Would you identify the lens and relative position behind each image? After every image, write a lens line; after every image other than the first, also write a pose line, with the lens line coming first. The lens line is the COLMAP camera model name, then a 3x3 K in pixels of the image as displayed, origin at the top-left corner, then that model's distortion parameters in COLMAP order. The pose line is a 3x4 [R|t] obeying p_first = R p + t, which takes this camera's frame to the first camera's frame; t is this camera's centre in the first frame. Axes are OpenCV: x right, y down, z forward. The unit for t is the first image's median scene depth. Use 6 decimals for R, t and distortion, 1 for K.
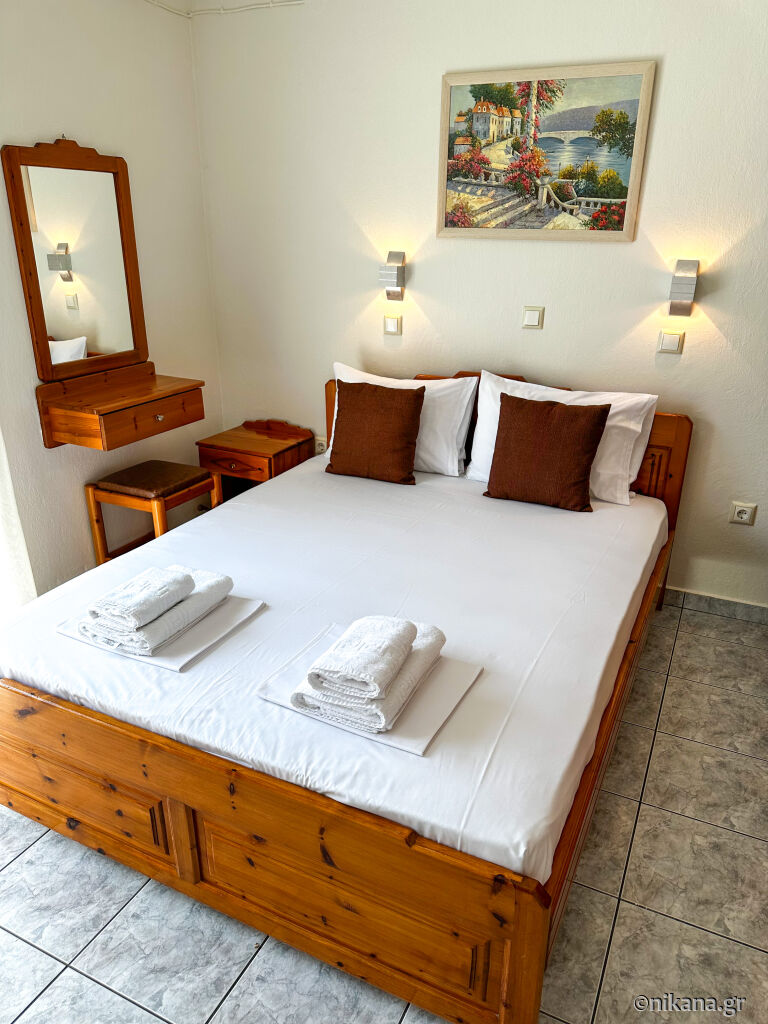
lens RADIAL K [[728.7, 0, 391.3], [0, 728.7, 513.6], [0, 0, 1]] dist [0.038557, -0.043066]
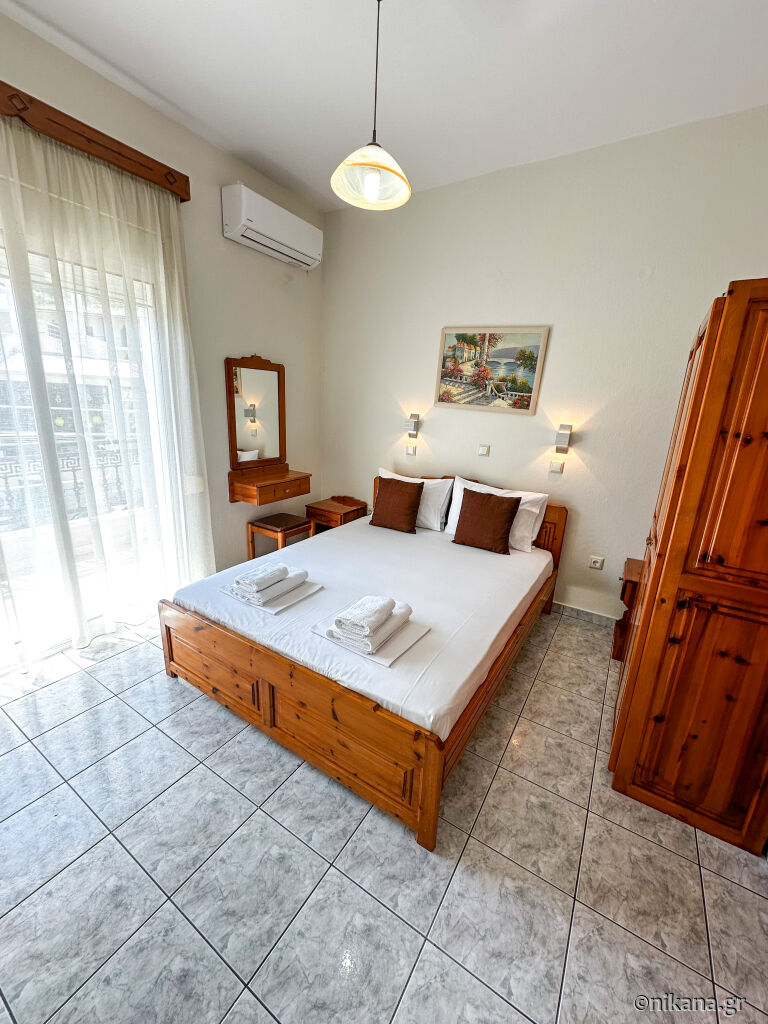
lens RADIAL K [[408.2, 0, 383.8], [0, 408.2, 510.9], [0, 0, 1]] dist [0.004342, -0.000725]
pose [[0.992833, 0.064535, -0.100584, 0.058728], [-0.075320, 0.991358, -0.107409, 0.022096], [0.092783, 0.114216, 0.989114, -0.055446]]
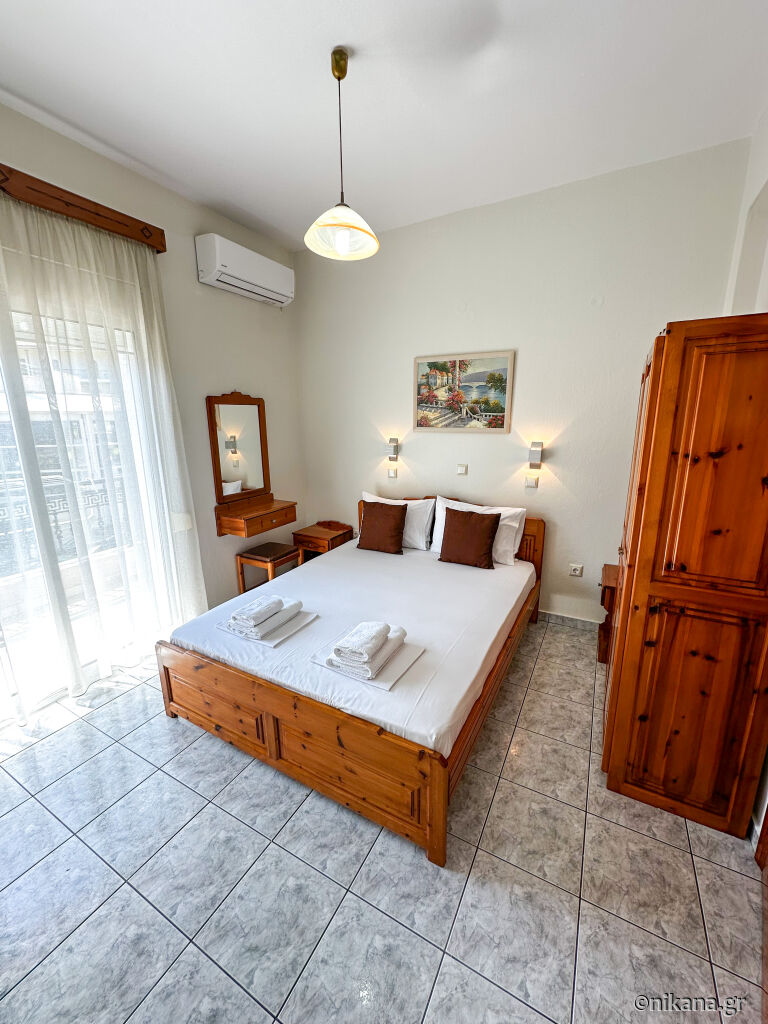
lens RADIAL K [[408.2, 0, 383.9], [0, 408.2, 511.8], [0, 0, 1]] dist [0.004342, -0.000725]
pose [[0.998349, -0.004720, -0.057240, 0.050311], [-0.003593, 0.989533, -0.144259, 0.004117], [0.057322, 0.144227, 0.987883, -0.092903]]
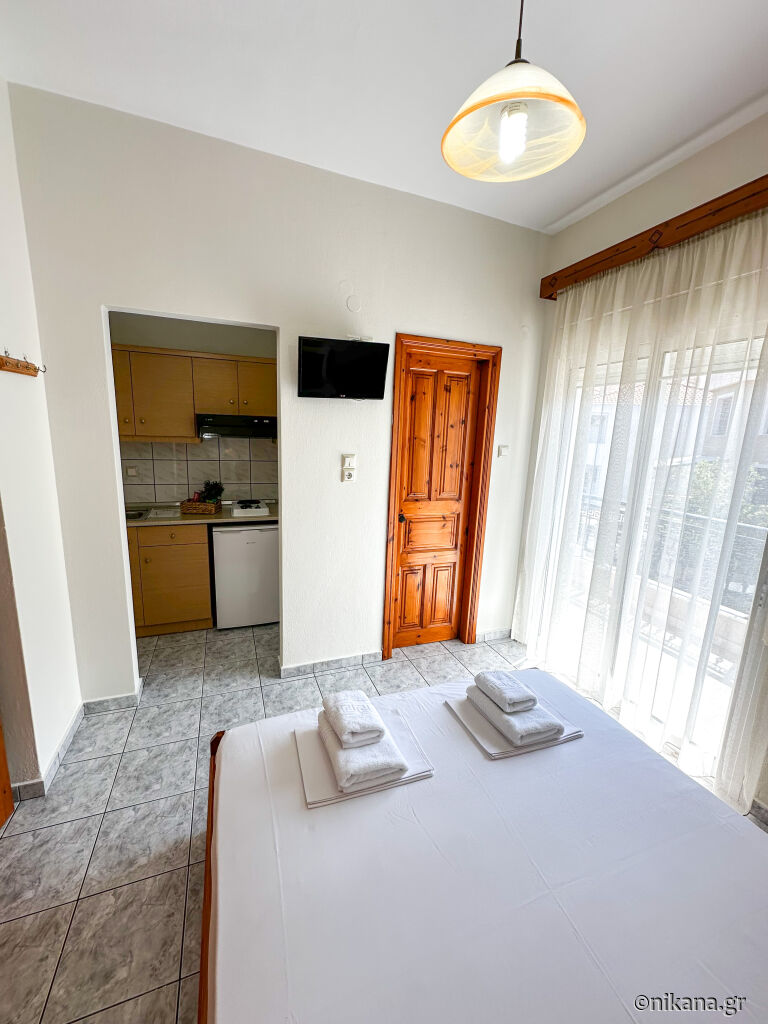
lens RADIAL K [[408.2, 0, 373.8], [0, 408.2, 513.2], [0, 0, 1]] dist [0.004342, -0.000725]
pose [[-0.696434, 0.095681, -0.711213, 0.318560], [-0.300224, 0.861324, 0.409862, -0.343014], [0.651801, 0.498965, -0.571130, 0.775226]]
